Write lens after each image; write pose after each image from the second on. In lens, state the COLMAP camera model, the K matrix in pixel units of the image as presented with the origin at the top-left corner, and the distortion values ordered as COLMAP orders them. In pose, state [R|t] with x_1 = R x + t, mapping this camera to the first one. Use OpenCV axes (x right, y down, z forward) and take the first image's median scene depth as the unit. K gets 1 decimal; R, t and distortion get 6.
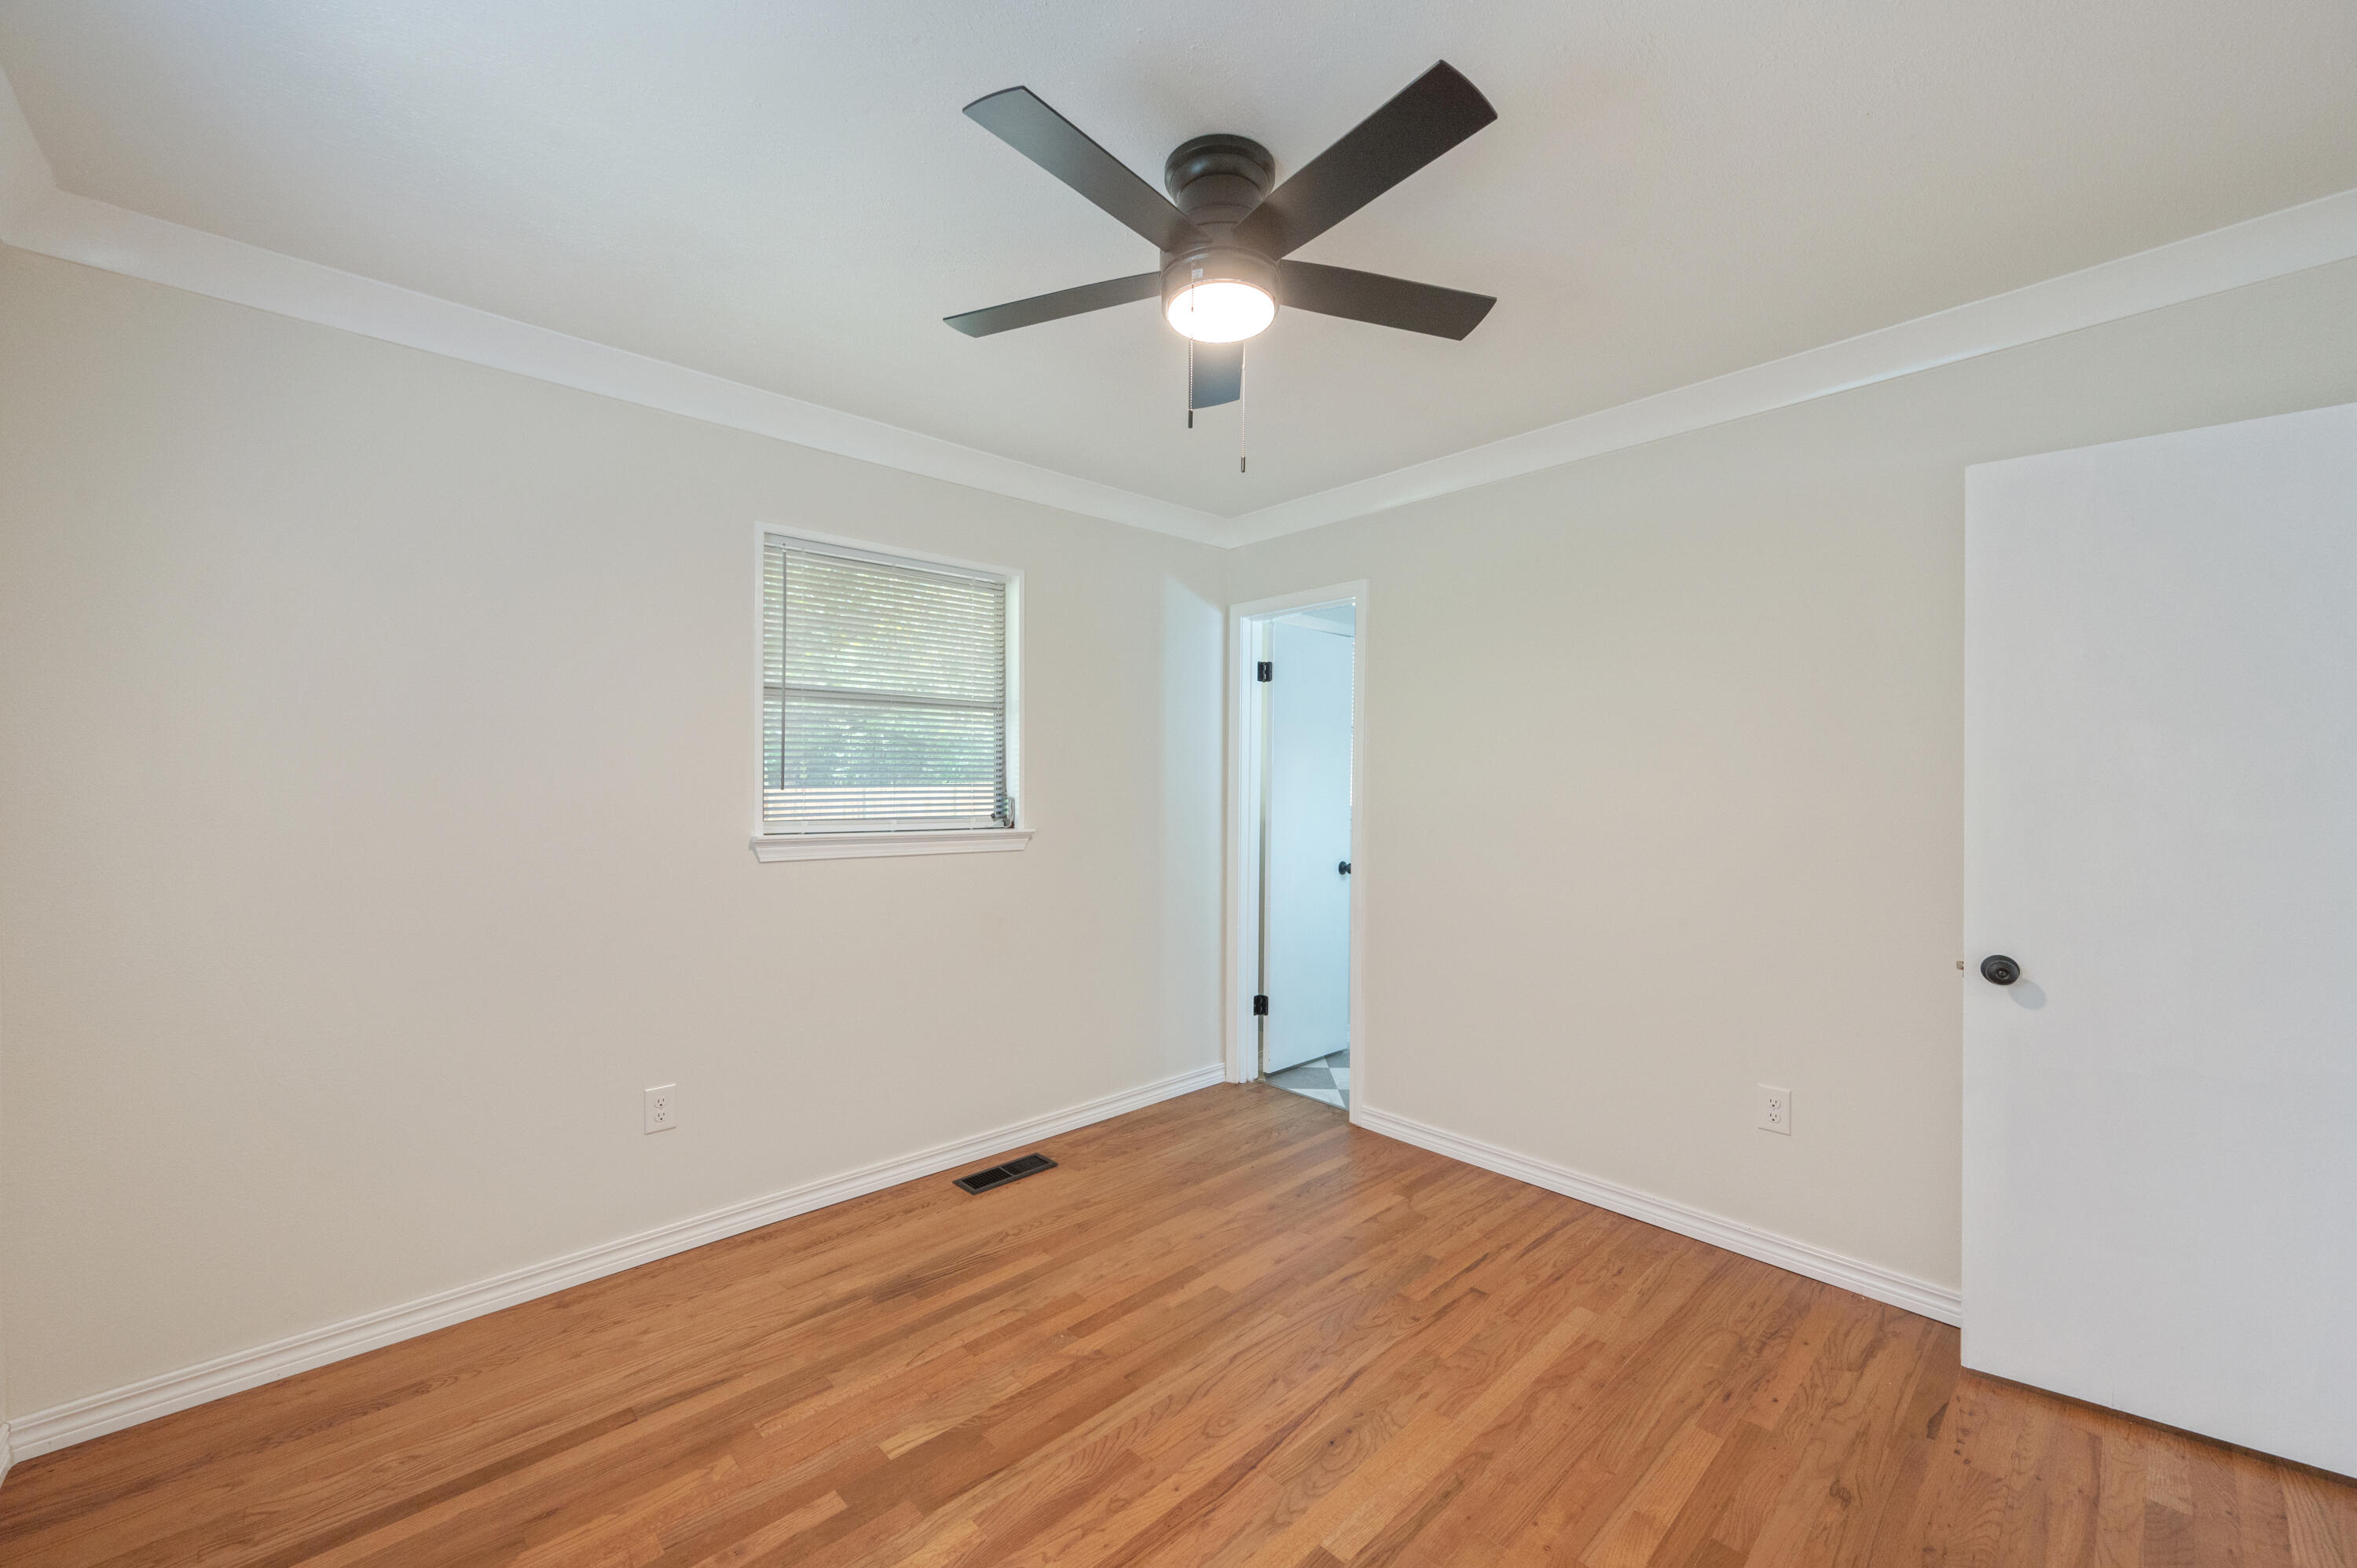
lens RADIAL K [[947.9, 0, 1184.0], [0, 947.9, 772.8], [0, 0, 1]] dist [-0.001867, 0.000887]
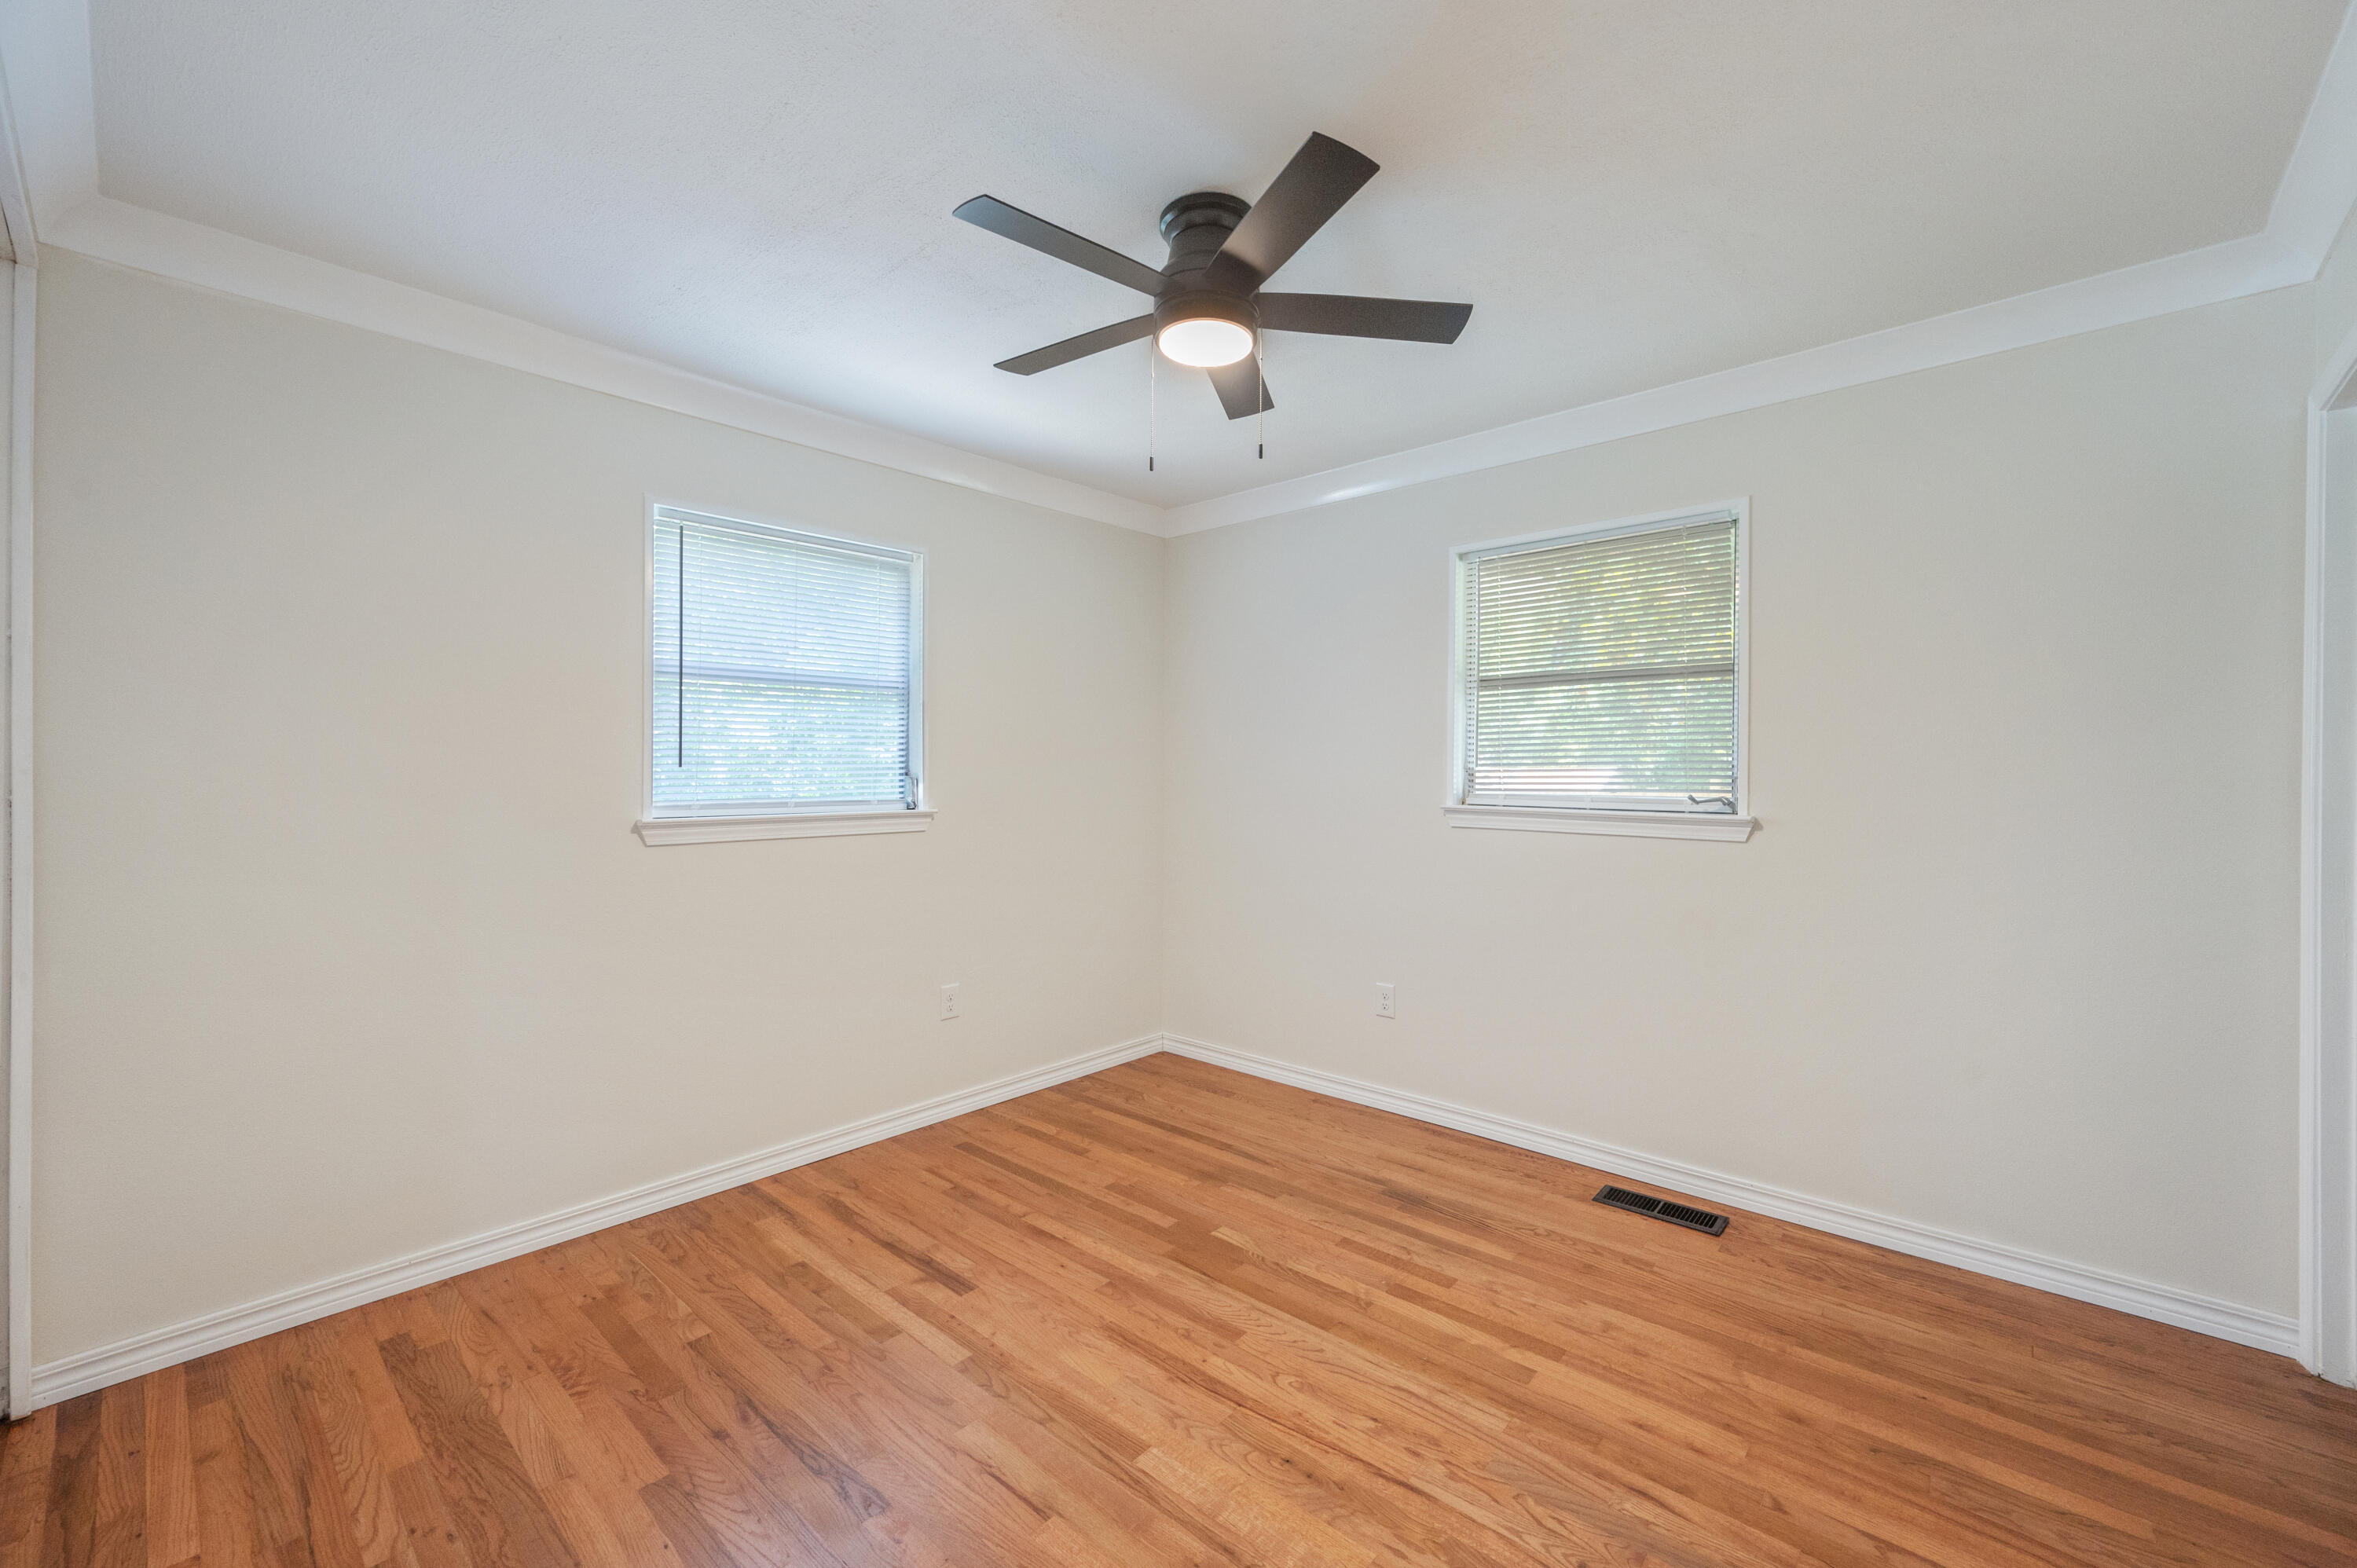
lens RADIAL K [[947.9, 0, 1173.2], [0, 947.9, 772.9], [0, 0, 1]] dist [-0.001867, 0.000887]
pose [[0.072029, 0.004384, -0.997393, 0.861570], [0.006788, 0.999965, 0.004885, 0.020430], [0.997379, -0.007123, 0.071997, 0.662469]]
